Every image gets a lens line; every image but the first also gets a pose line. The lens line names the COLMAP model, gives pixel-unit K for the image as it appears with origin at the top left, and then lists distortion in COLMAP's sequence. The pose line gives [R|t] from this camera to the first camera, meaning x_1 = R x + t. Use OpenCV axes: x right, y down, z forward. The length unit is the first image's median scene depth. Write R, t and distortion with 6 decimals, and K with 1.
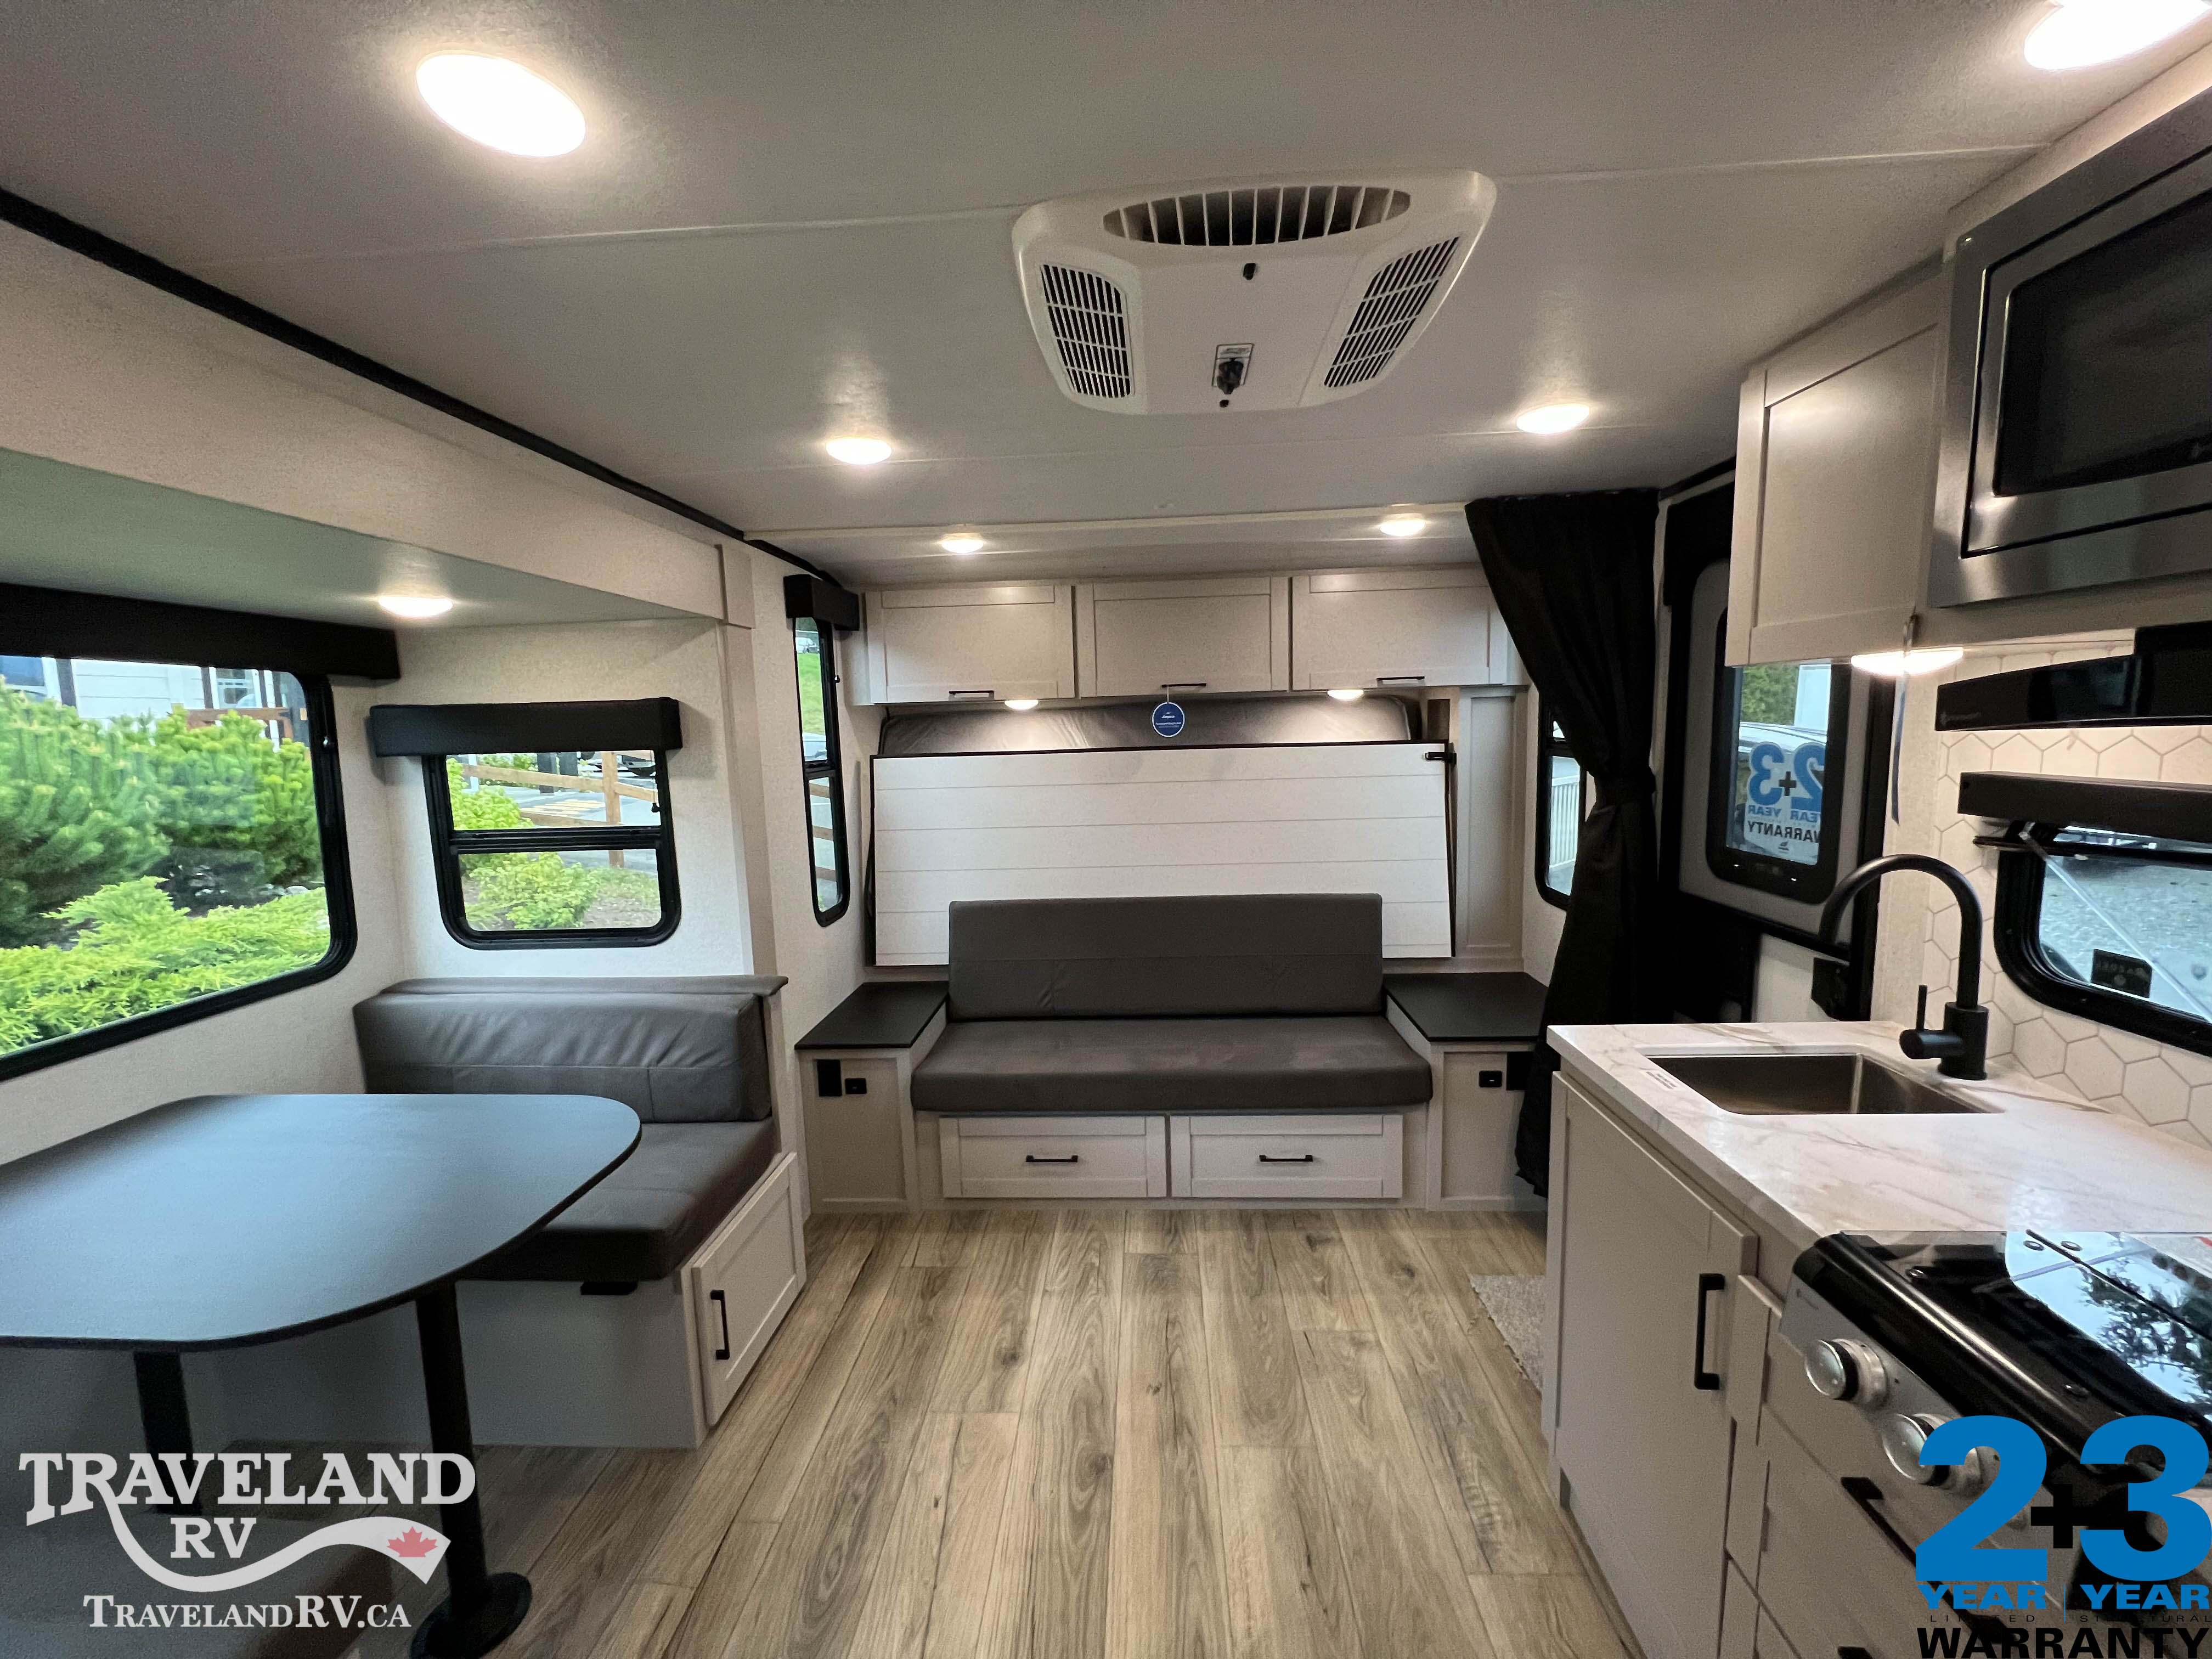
lens RADIAL K [[883.2, 0, 1107.5], [0, 883.2, 828.1], [0, 0, 1]] dist [-0.000284, -0.000236]
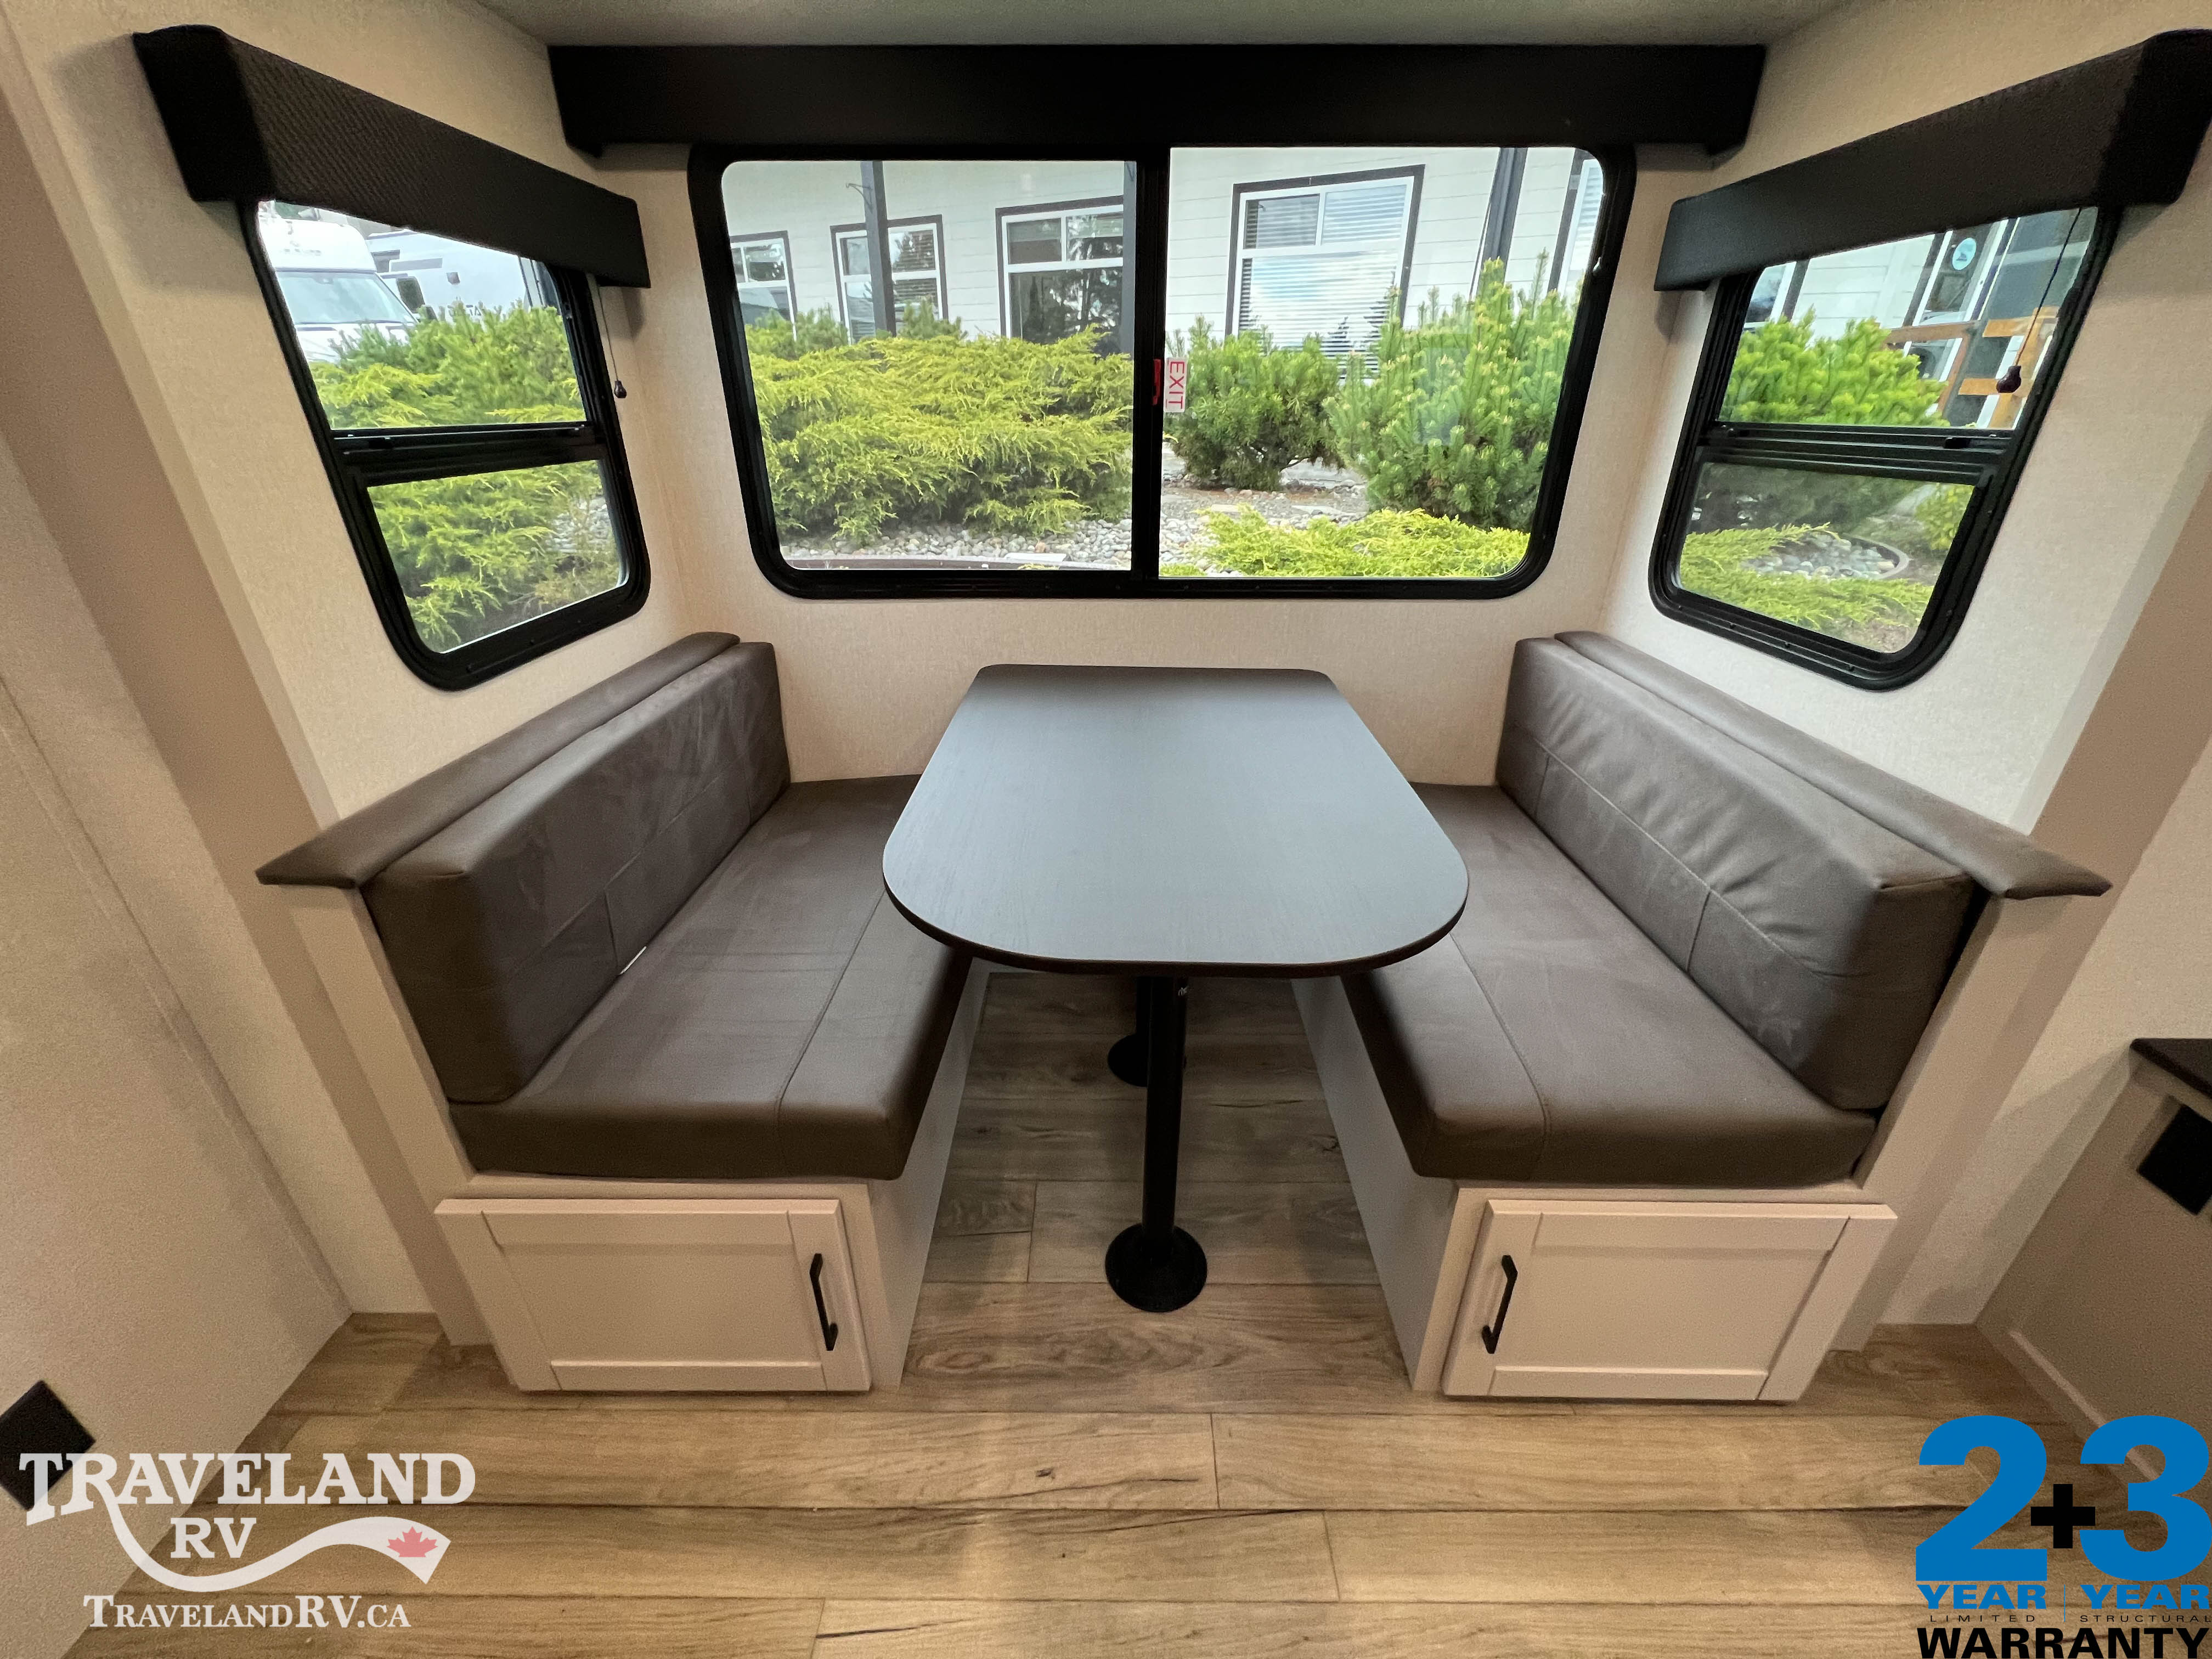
lens RADIAL K [[883.2, 0, 1107.5], [0, 883.2, 828.1], [0, 0, 1]] dist [-0.000284, -0.000236]
pose [[0.043855, 0.460676, -0.886484, -0.063736], [-0.120447, 0.883303, 0.453065, 0.032047], [0.991751, 0.086905, 0.094225, 0.634071]]
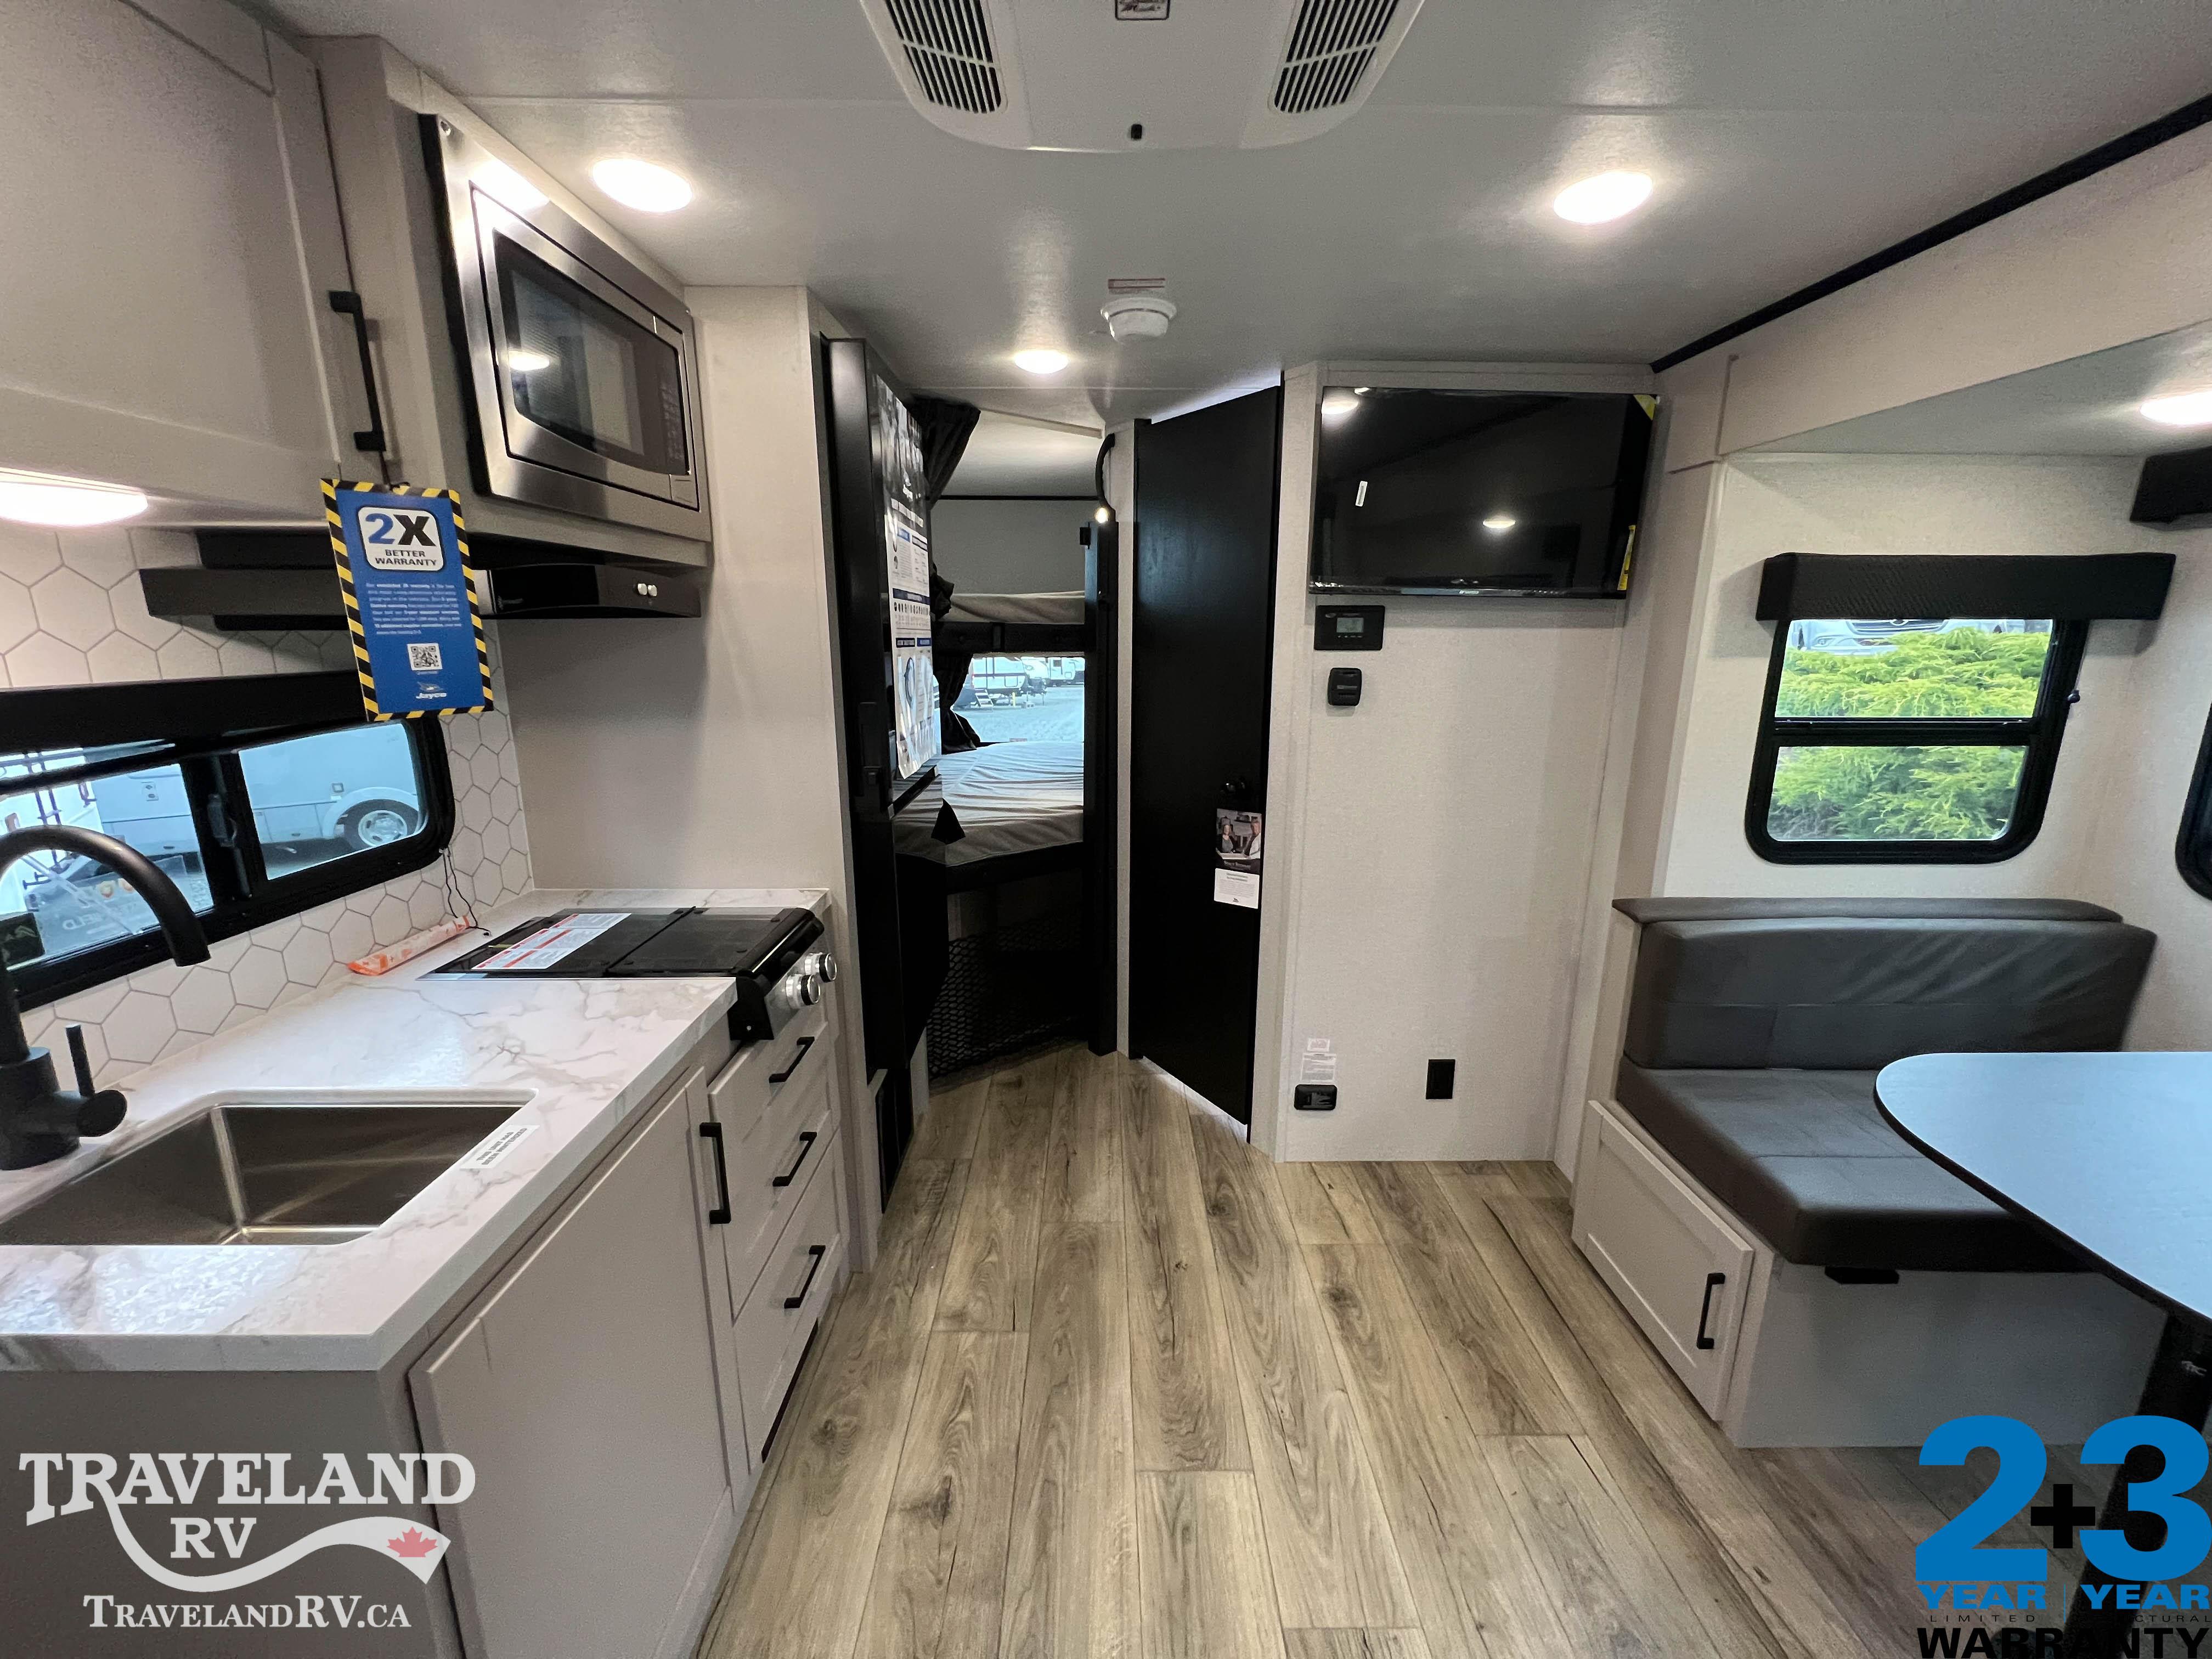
lens RADIAL K [[883.2, 0, 1107.5], [0, 883.2, 828.1], [0, 0, 1]] dist [-0.000284, -0.000236]
pose [[-0.998107, 0.038128, -0.048246, 0.137625], [0.019653, 0.941212, 0.337244, -0.112186], [0.058268, 0.335658, -0.940180, 1.124072]]
